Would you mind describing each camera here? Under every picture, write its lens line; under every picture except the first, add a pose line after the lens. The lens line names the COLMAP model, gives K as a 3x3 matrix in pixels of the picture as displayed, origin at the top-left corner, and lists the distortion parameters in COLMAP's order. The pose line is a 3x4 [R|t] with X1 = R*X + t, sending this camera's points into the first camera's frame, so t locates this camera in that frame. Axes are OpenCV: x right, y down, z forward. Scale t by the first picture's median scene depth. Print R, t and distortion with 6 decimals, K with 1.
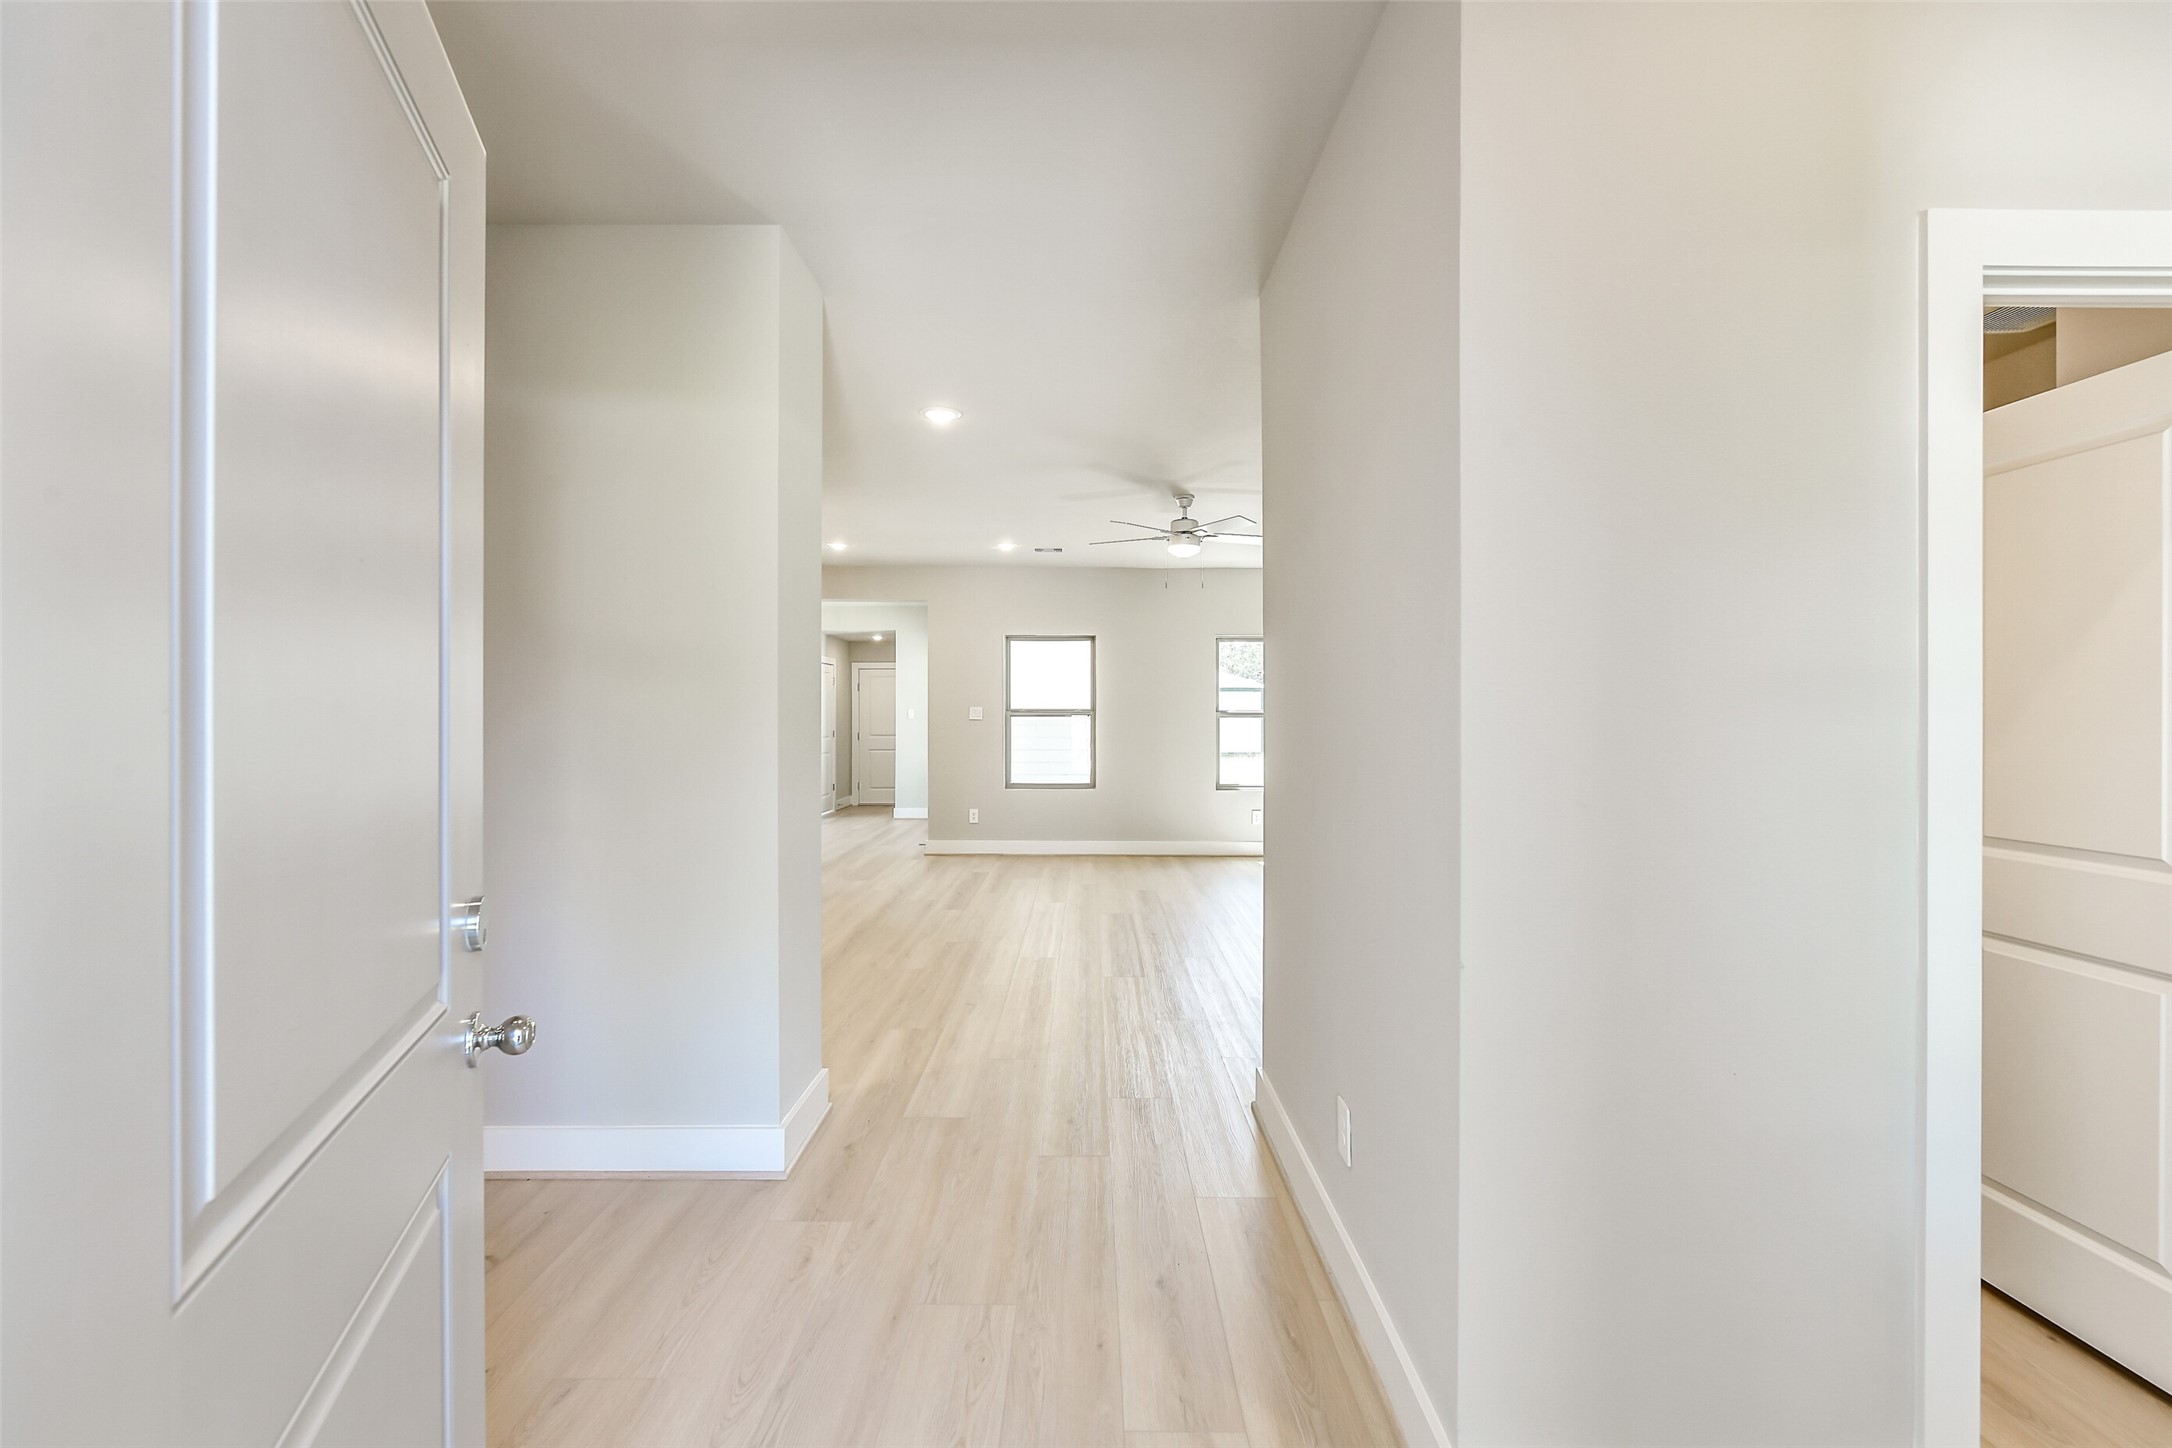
lens RADIAL K [[939.4, 0, 1086.0], [0, 939.4, 724.0], [0, 0, 1]] dist [-0.011340, -0.000383]
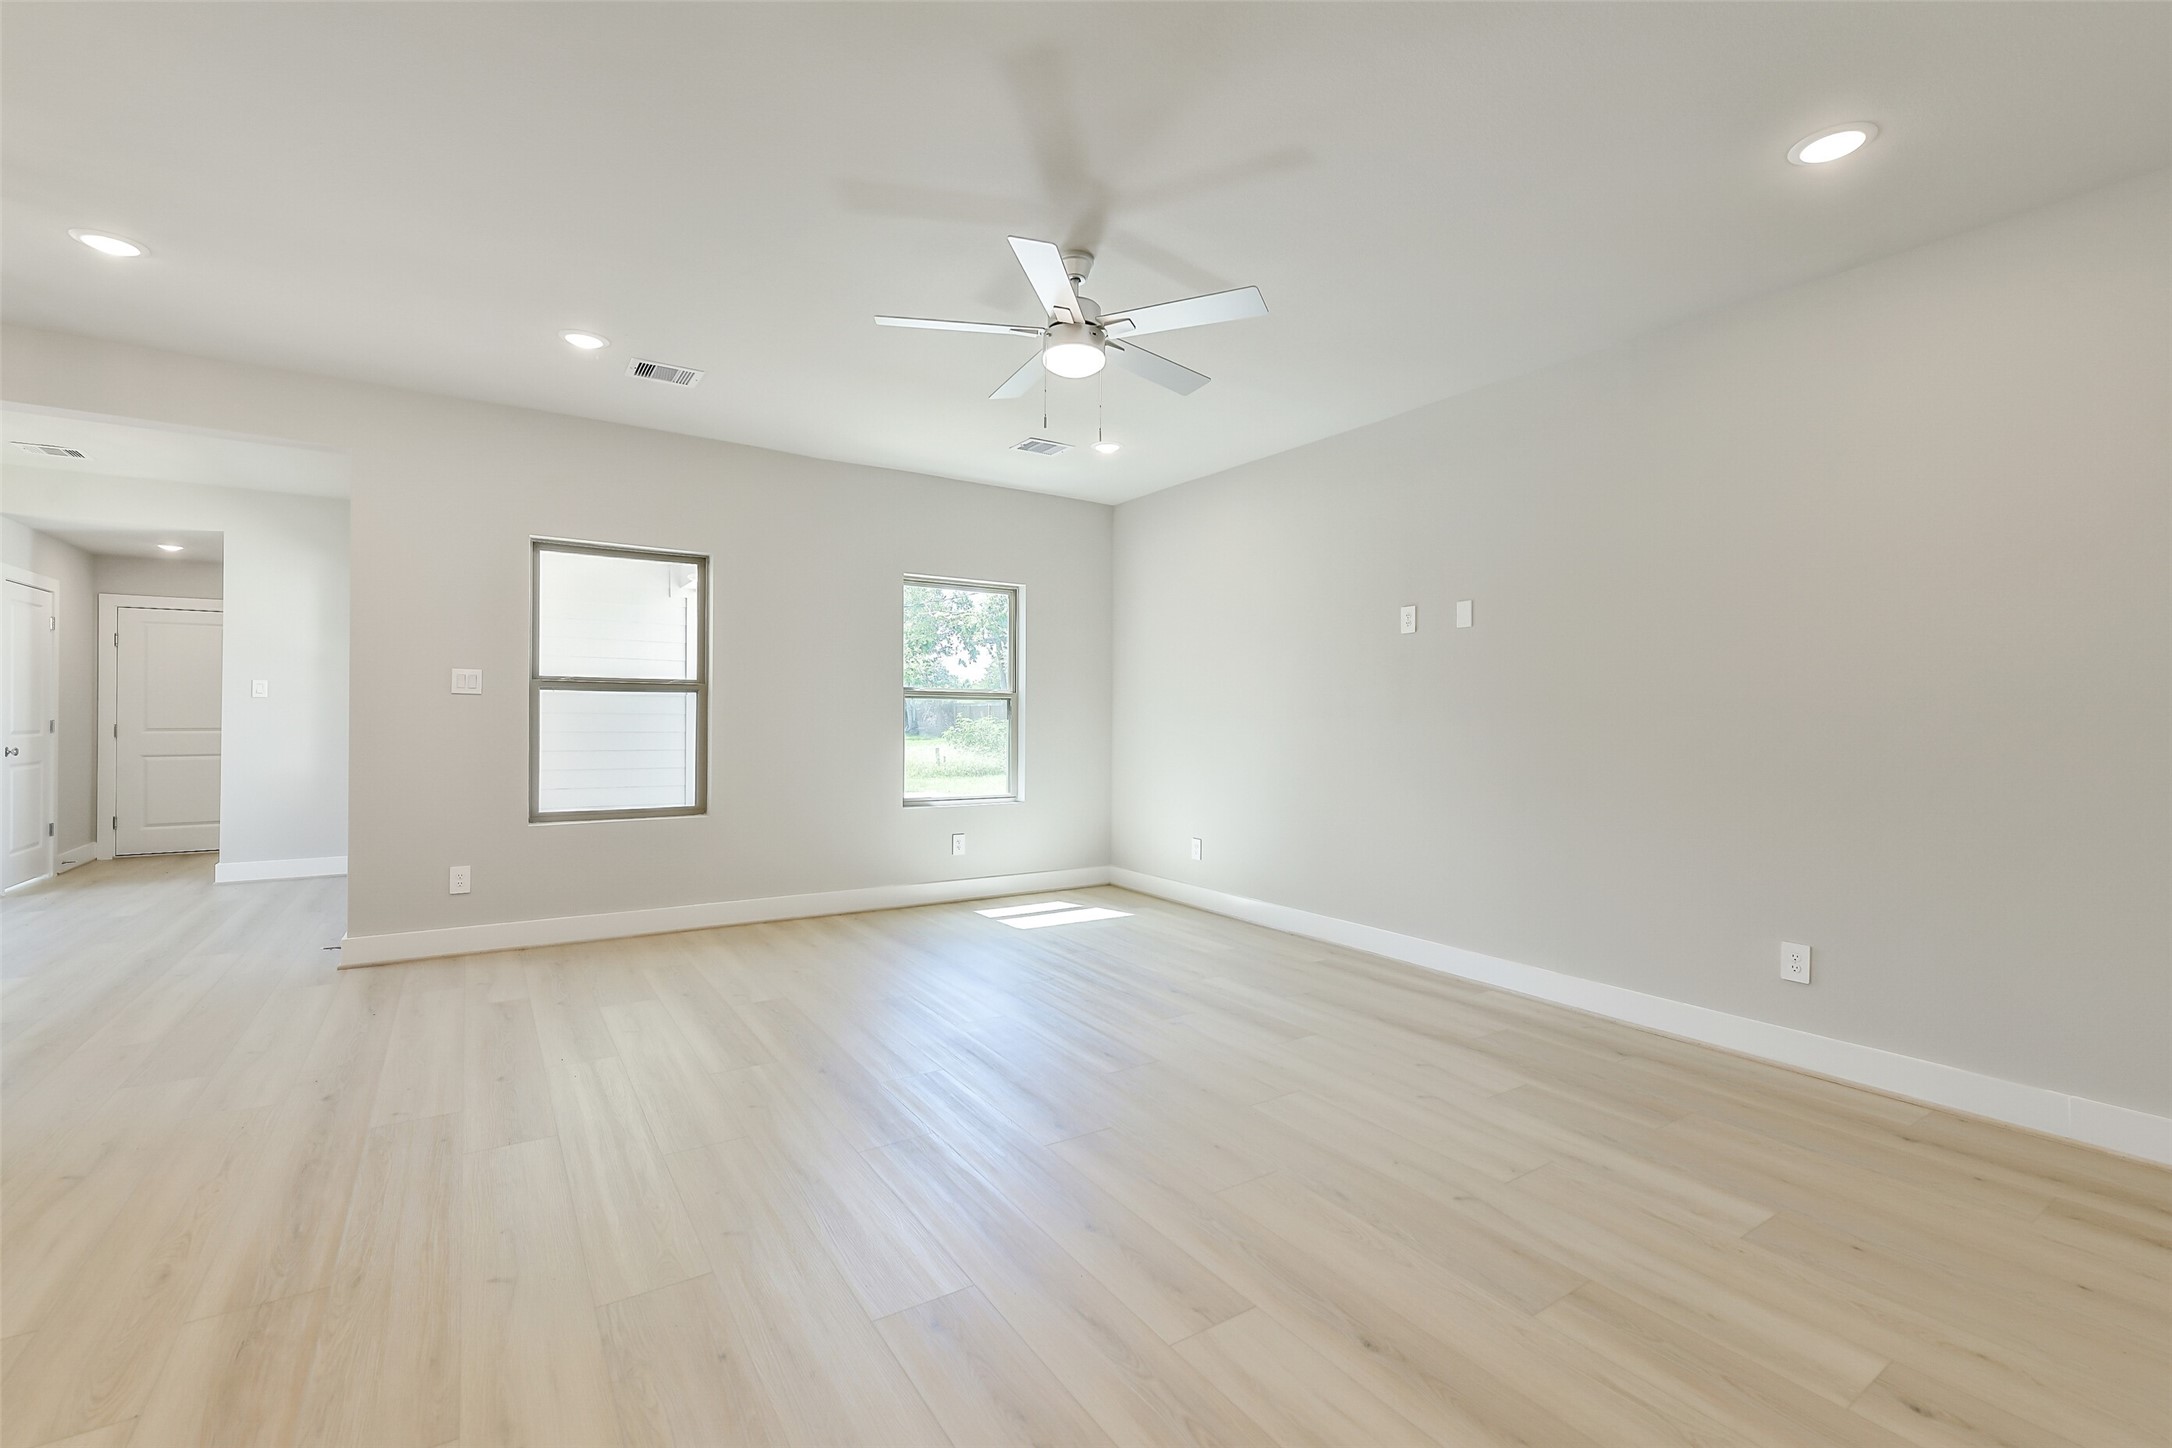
lens RADIAL K [[958.4, 0, 1116.4], [0, 958.4, 720.4], [0, 0, 1]] dist [0.000780, 0.000193]
pose [[0.832811, 0.006824, 0.553516, -0.107024], [-0.005333, 0.999977, -0.004304, 0.010308], [-0.553532, 0.000633, 0.832828, 0.345672]]
